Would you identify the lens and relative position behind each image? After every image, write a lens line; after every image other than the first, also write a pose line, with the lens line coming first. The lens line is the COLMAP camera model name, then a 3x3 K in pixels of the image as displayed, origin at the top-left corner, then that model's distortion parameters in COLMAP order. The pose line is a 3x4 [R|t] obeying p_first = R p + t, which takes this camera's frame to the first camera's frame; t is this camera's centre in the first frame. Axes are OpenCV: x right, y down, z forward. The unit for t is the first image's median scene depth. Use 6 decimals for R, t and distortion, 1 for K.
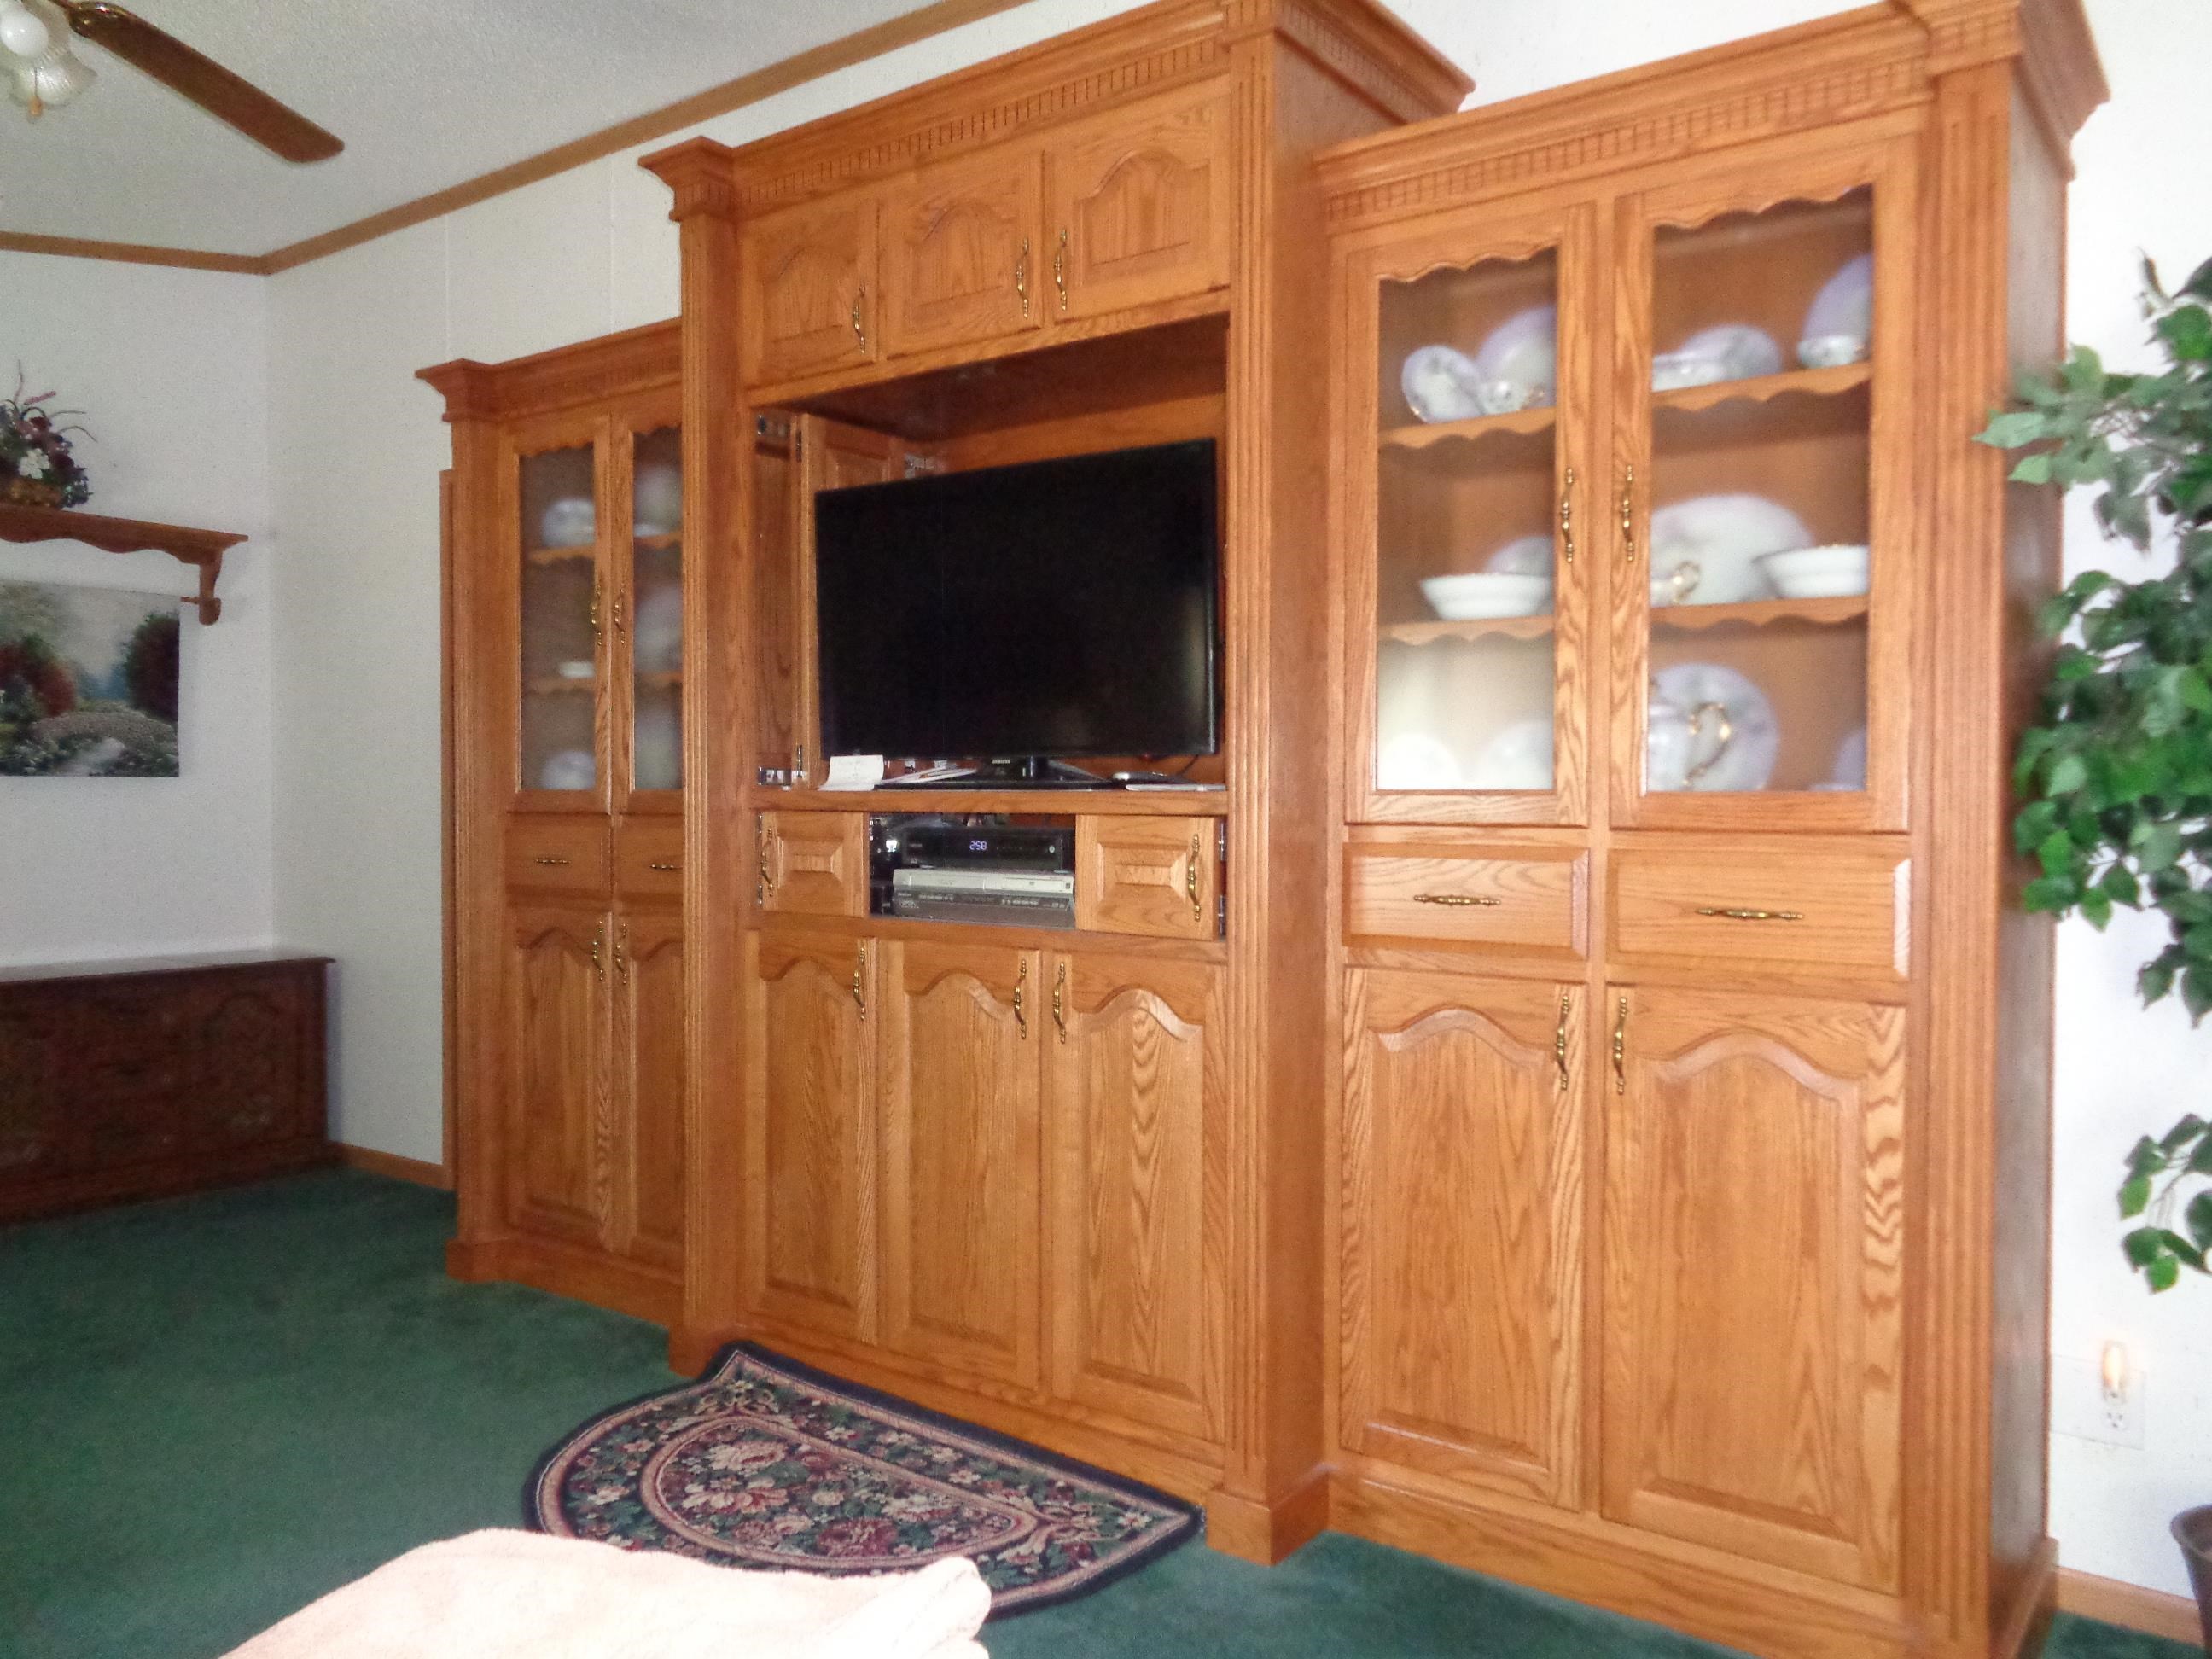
lens RADIAL K [[1660.9, 0, 1101.9], [0, 1660.9, 825.2], [0, 0, 1]] dist [0.020472, 0.007032]
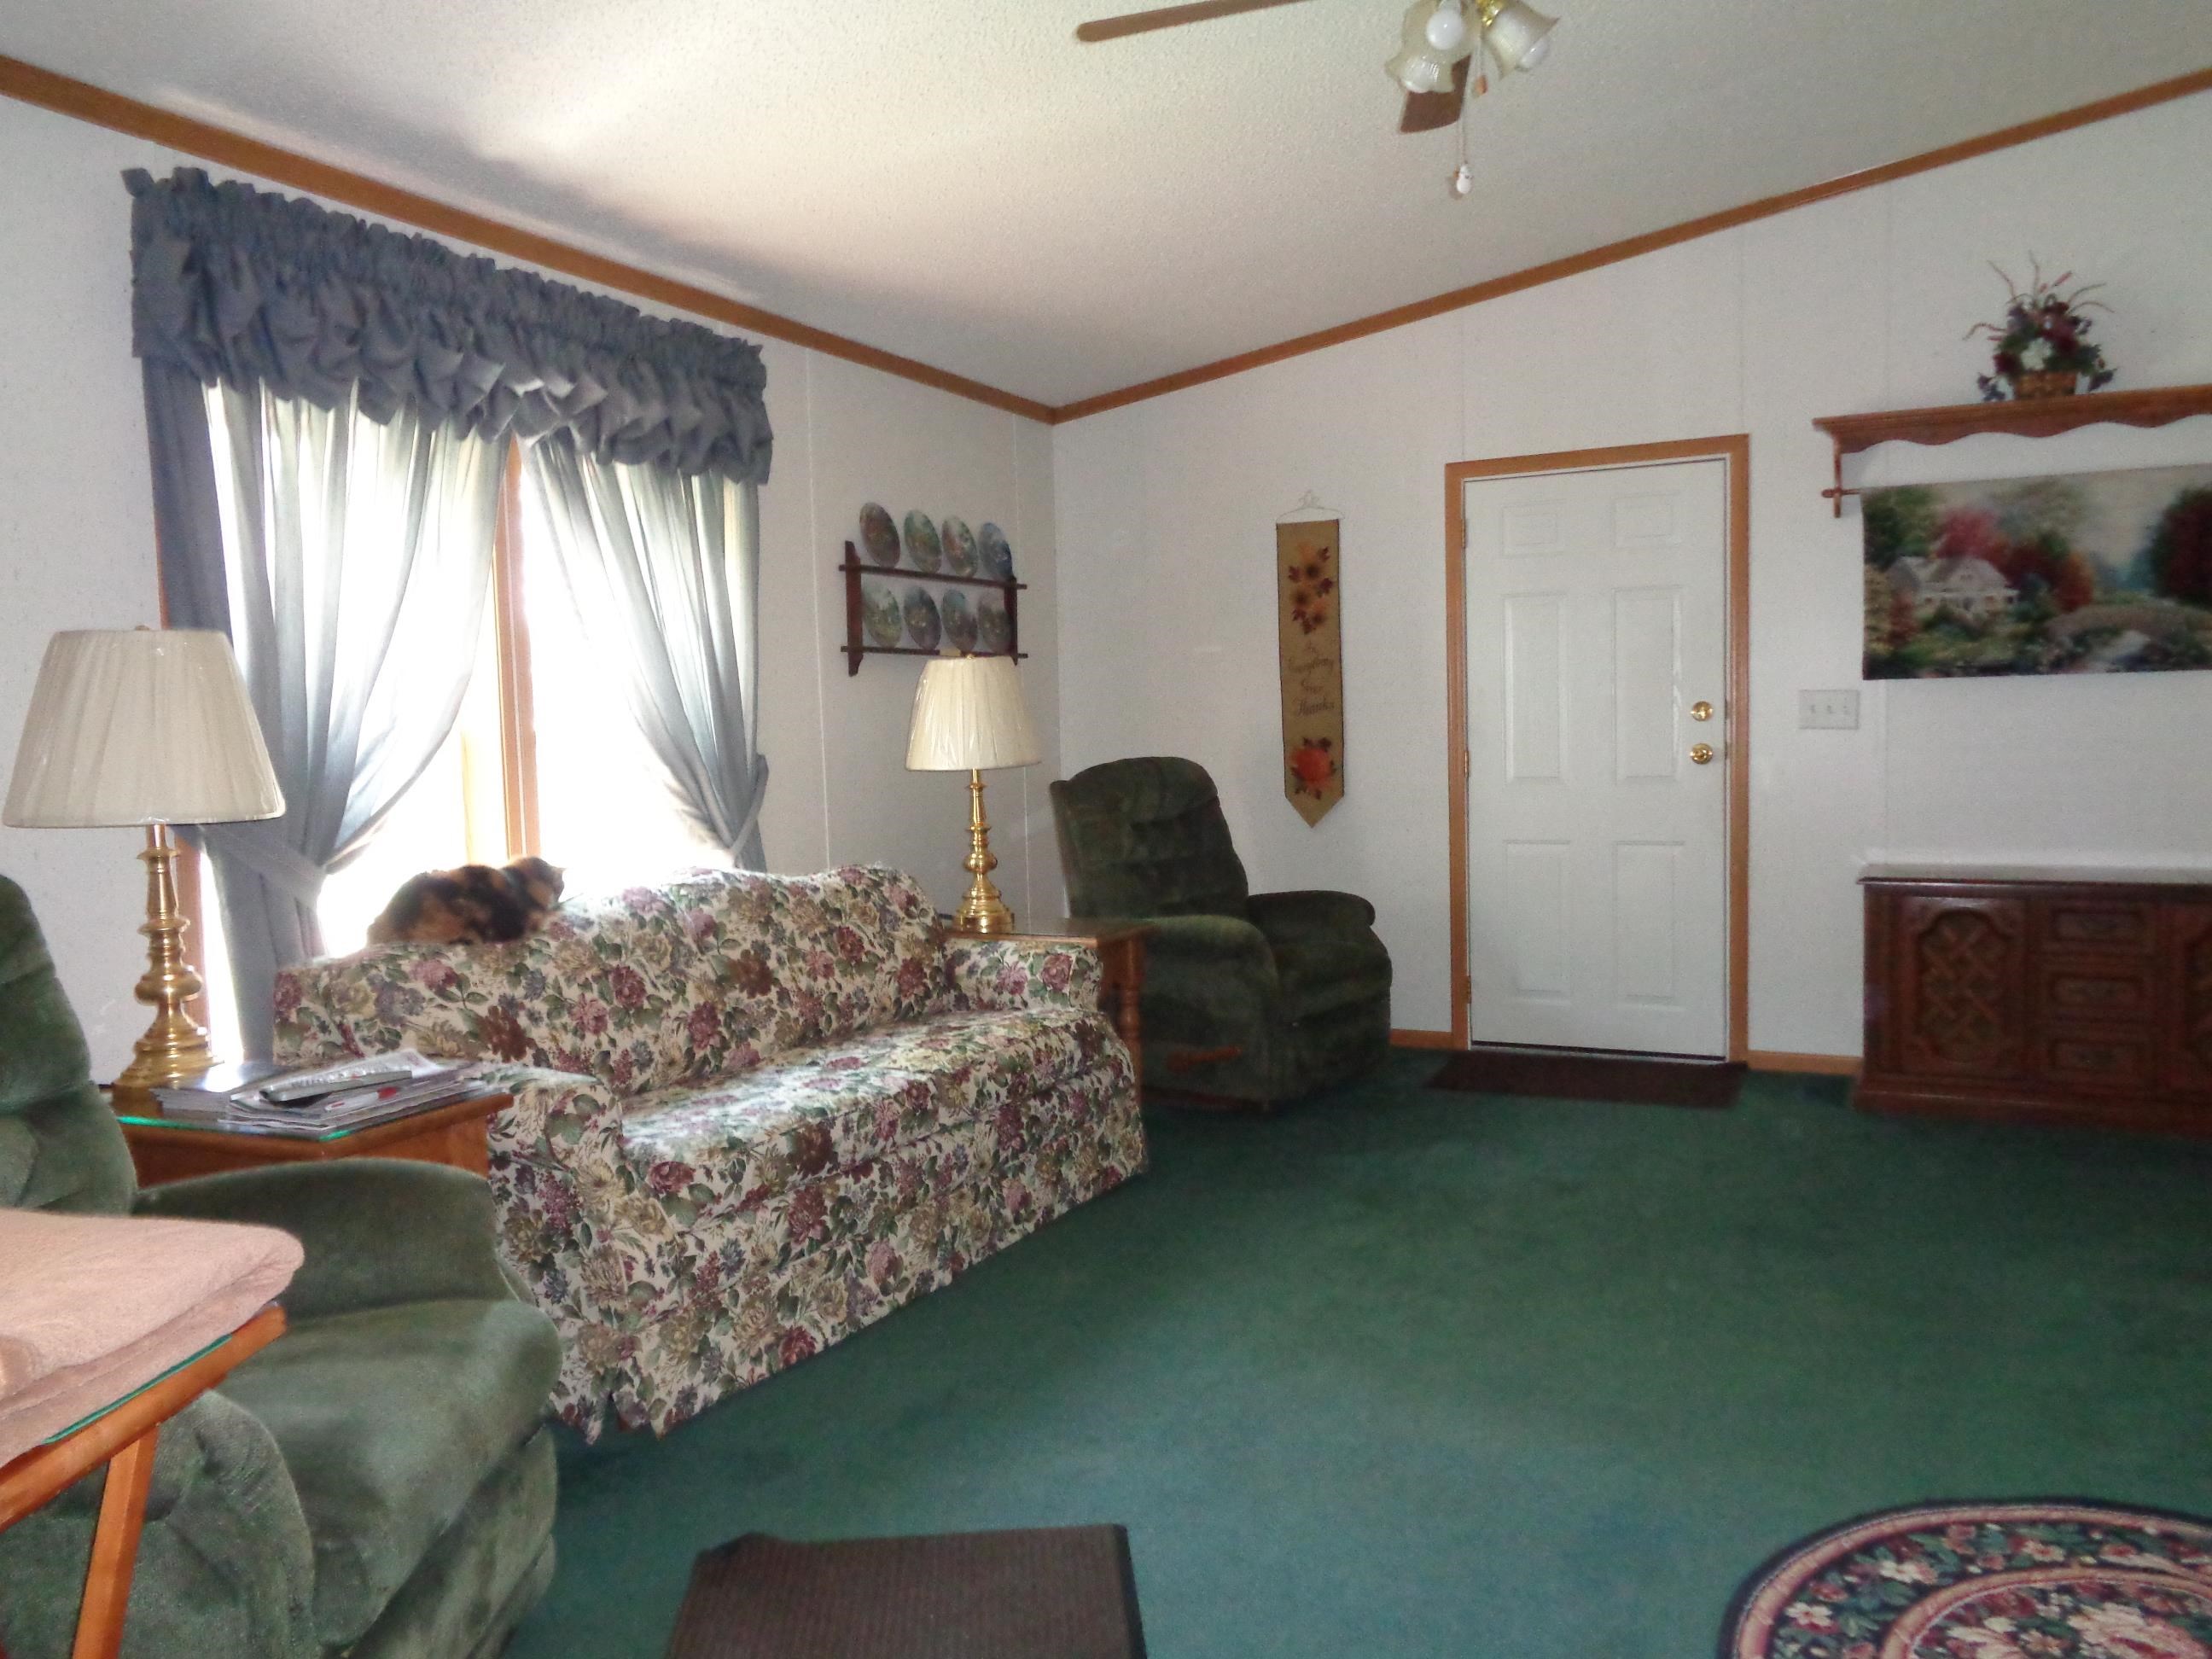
lens RADIAL K [[1660.9, 0, 1106.3], [0, 1660.9, 833.1], [0, 0, 1]] dist [0.020472, 0.007032]
pose [[0.232341, 0.065579, -0.970421, 0.200309], [0.002855, 0.997674, 0.068104, -0.005238], [0.972630, -0.018594, 0.231614, 0.237860]]
